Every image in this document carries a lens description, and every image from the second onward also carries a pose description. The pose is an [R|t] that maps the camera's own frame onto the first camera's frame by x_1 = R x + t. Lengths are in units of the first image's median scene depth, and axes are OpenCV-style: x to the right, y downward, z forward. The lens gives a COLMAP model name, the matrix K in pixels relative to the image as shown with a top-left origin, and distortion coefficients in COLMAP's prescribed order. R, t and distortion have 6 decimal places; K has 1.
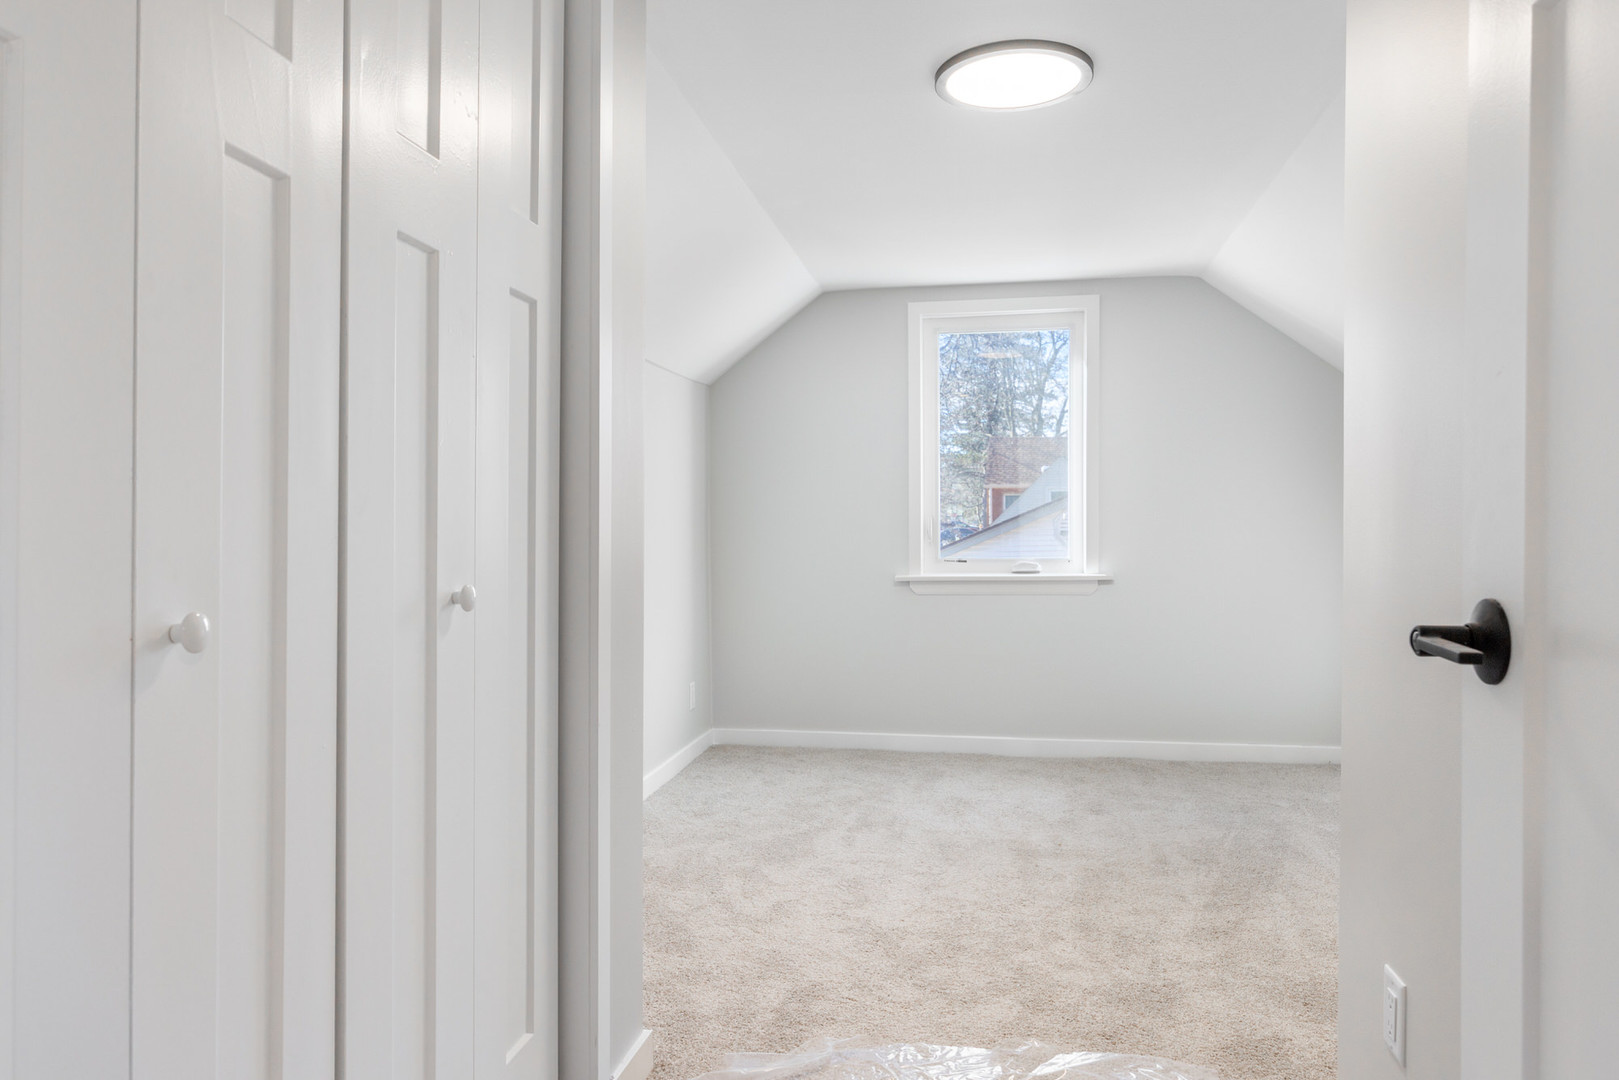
lens RADIAL K [[1090.2, 0, 809.2], [0, 1090.2, 538.5], [0, 0, 1]] dist [0.005802, 0.000215]
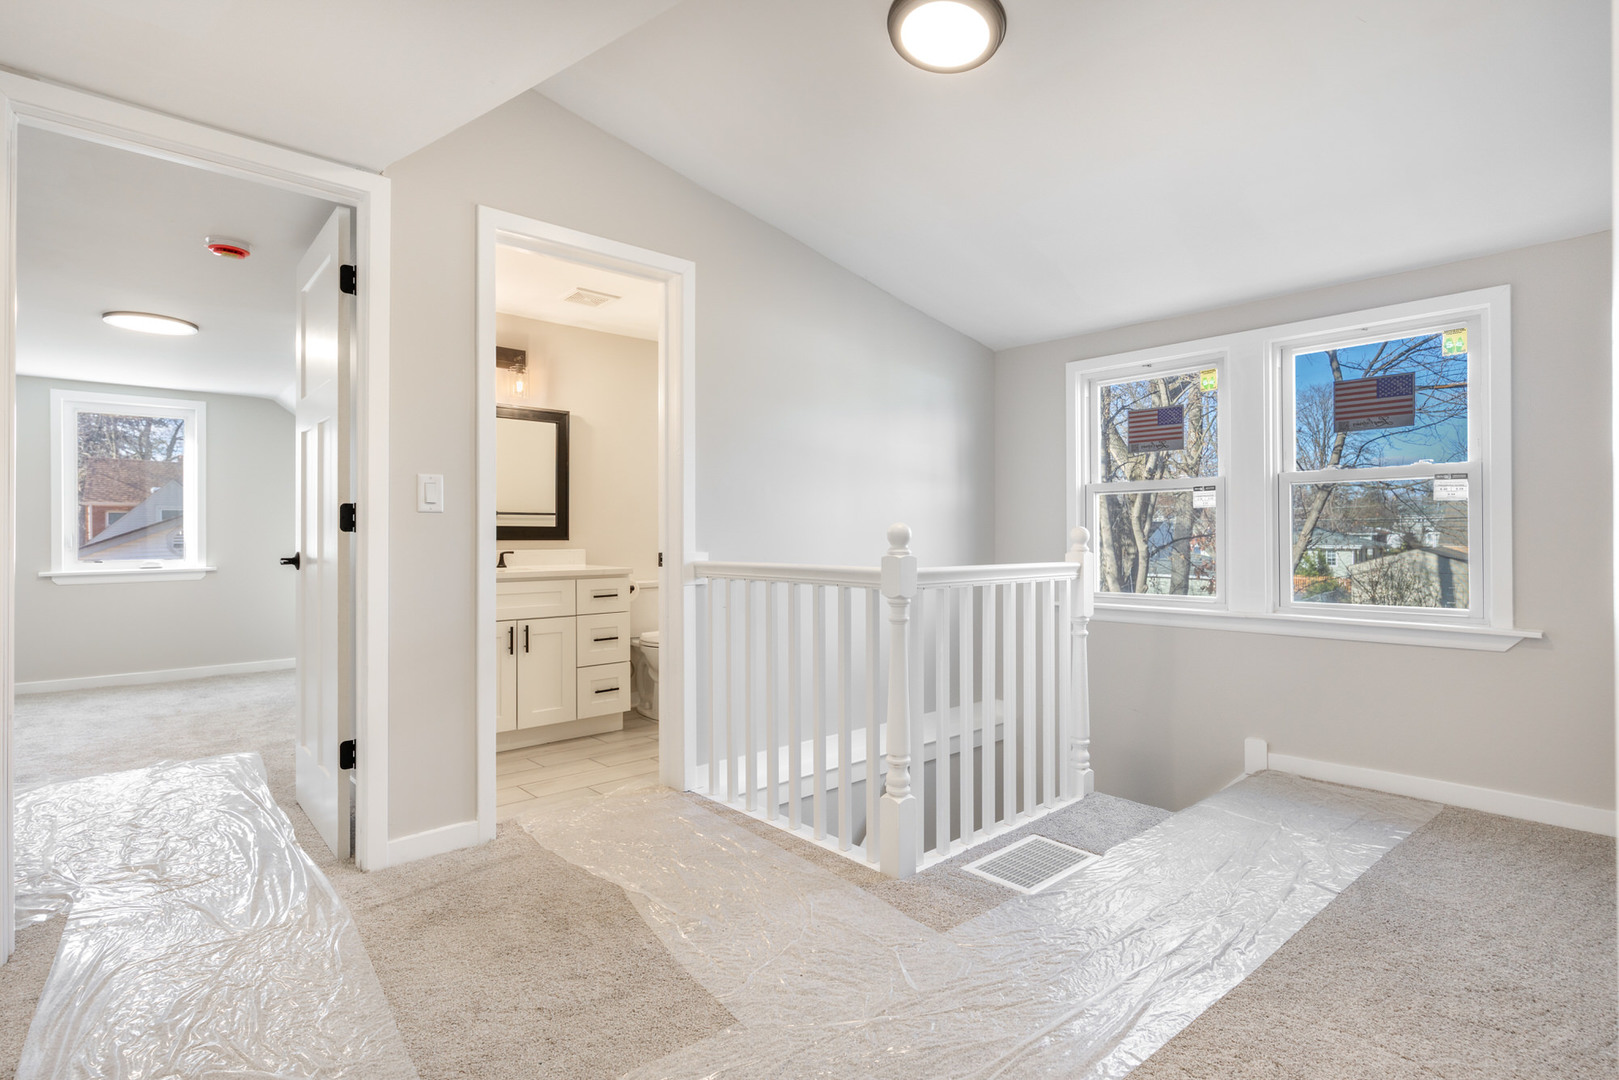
lens RADIAL K [[809.5, 0, 808.7], [0, 809.5, 535.1], [0, 0, 1]] dist [0.002216, 0.000978]
pose [[0.627422, 0.003497, 0.778671, -0.120028], [0.011081, 0.999849, -0.013419, 0.008789], [-0.778600, 0.017048, 0.627288, -0.485871]]
